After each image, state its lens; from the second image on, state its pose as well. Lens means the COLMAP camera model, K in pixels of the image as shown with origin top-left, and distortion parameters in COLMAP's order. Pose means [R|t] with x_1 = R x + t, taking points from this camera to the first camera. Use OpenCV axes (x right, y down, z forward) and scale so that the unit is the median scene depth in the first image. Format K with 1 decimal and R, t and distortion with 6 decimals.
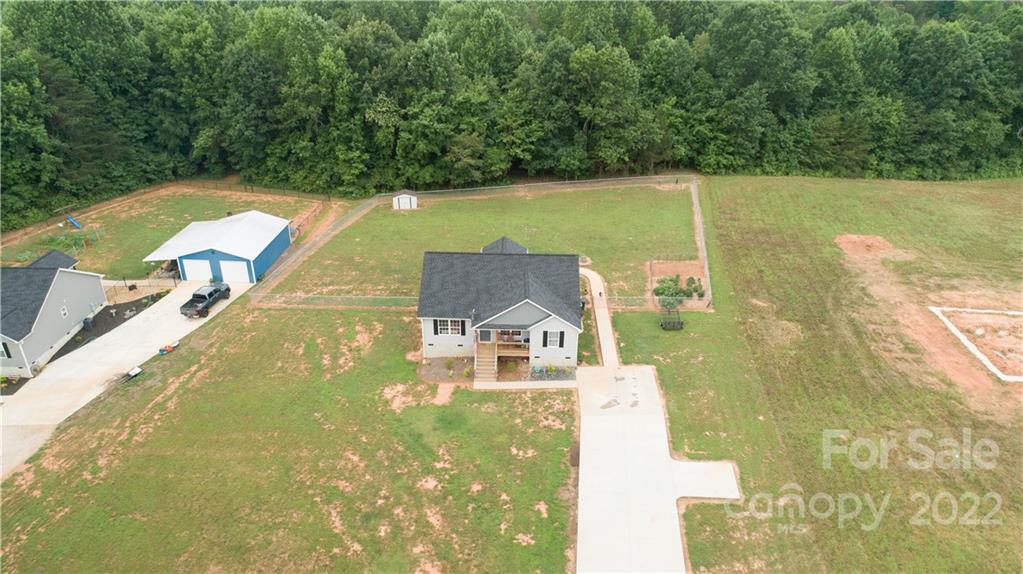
lens RADIAL K [[678.6, 0, 509.3], [0, 678.6, 292.3], [0, 0, 1]] dist [-0.020538, 0.008134]
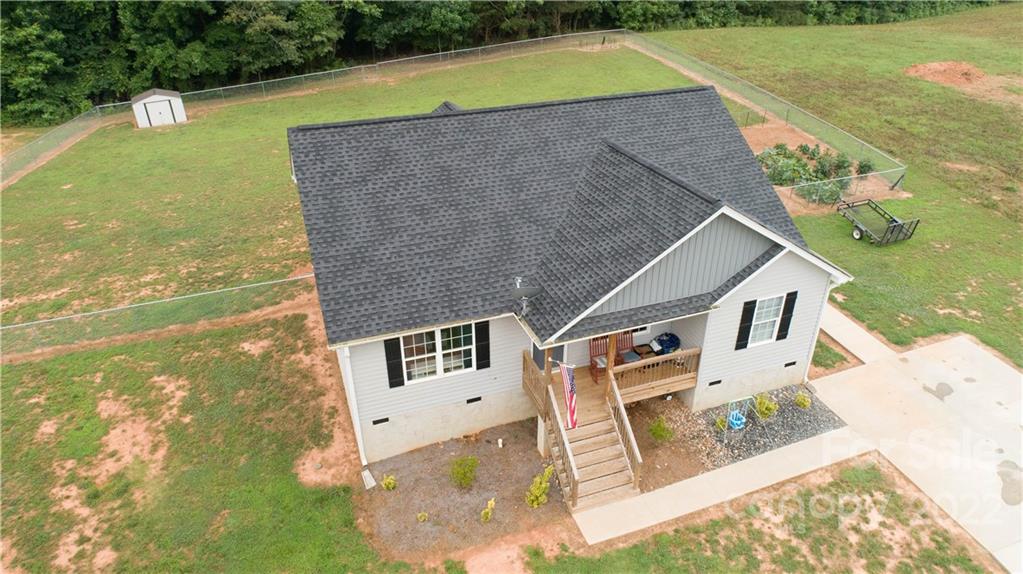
lens RADIAL K [[678.6, 0, 509.3], [0, 678.6, 292.3], [0, 0, 1]] dist [-0.020538, 0.008134]
pose [[0.933129, -0.194176, 0.302599, -0.102962], [0.176210, 0.980600, 0.085866, 0.003488], [-0.313402, -0.026803, 0.949242, 0.502532]]
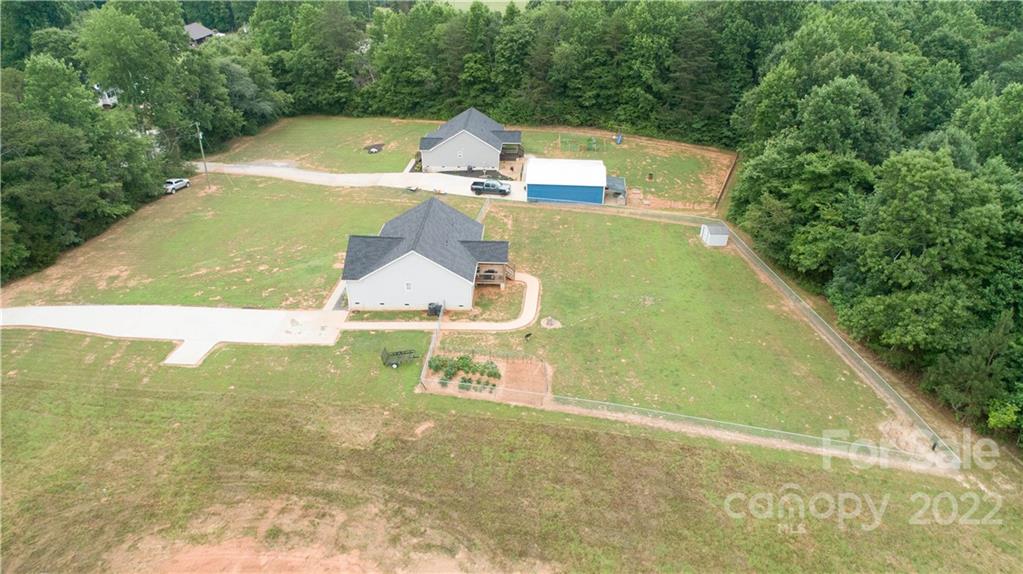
lens RADIAL K [[678.6, 0, 509.3], [0, 678.6, 292.3], [0, 0, 1]] dist [-0.020538, 0.008134]
pose [[-0.014364, 0.495304, -0.868601, 0.797966], [-0.461832, 0.767192, 0.445115, -0.414720], [0.886851, 0.407542, 0.217727, 0.686819]]
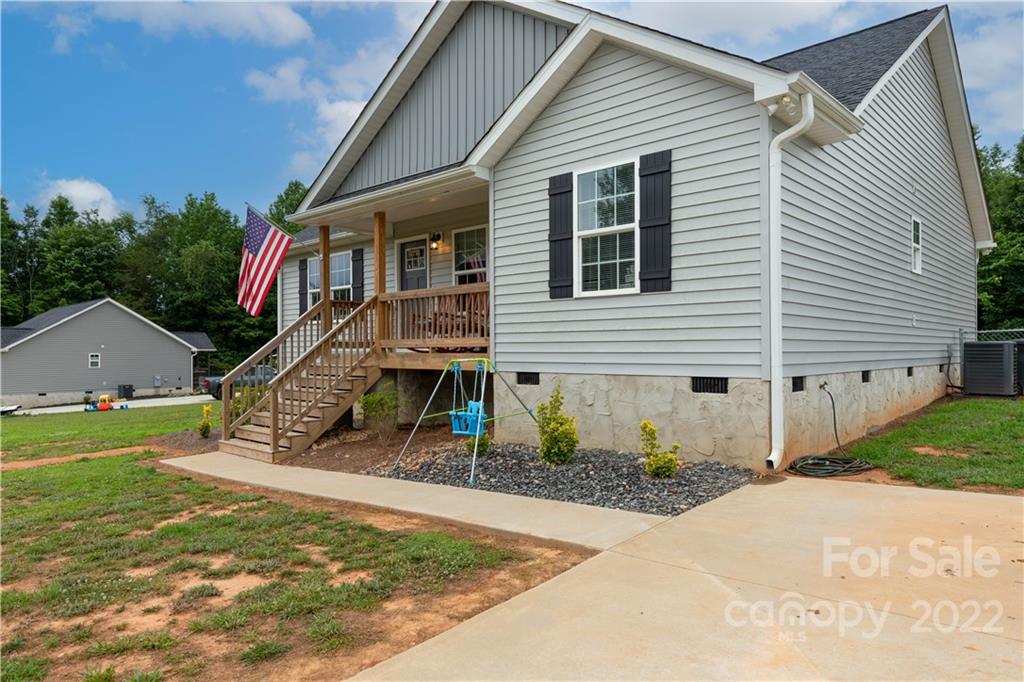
lens RADIAL K [[650.2, 0, 509.1], [0, 650.2, 341.9], [0, 0, 1]] dist [0.008402, 0.000447]
pose [[0.746718, -0.019853, -0.664845, 0.097904], [-0.295145, 0.885870, -0.357944, 0.101130], [0.596072, 0.463508, 0.655636, 0.627648]]
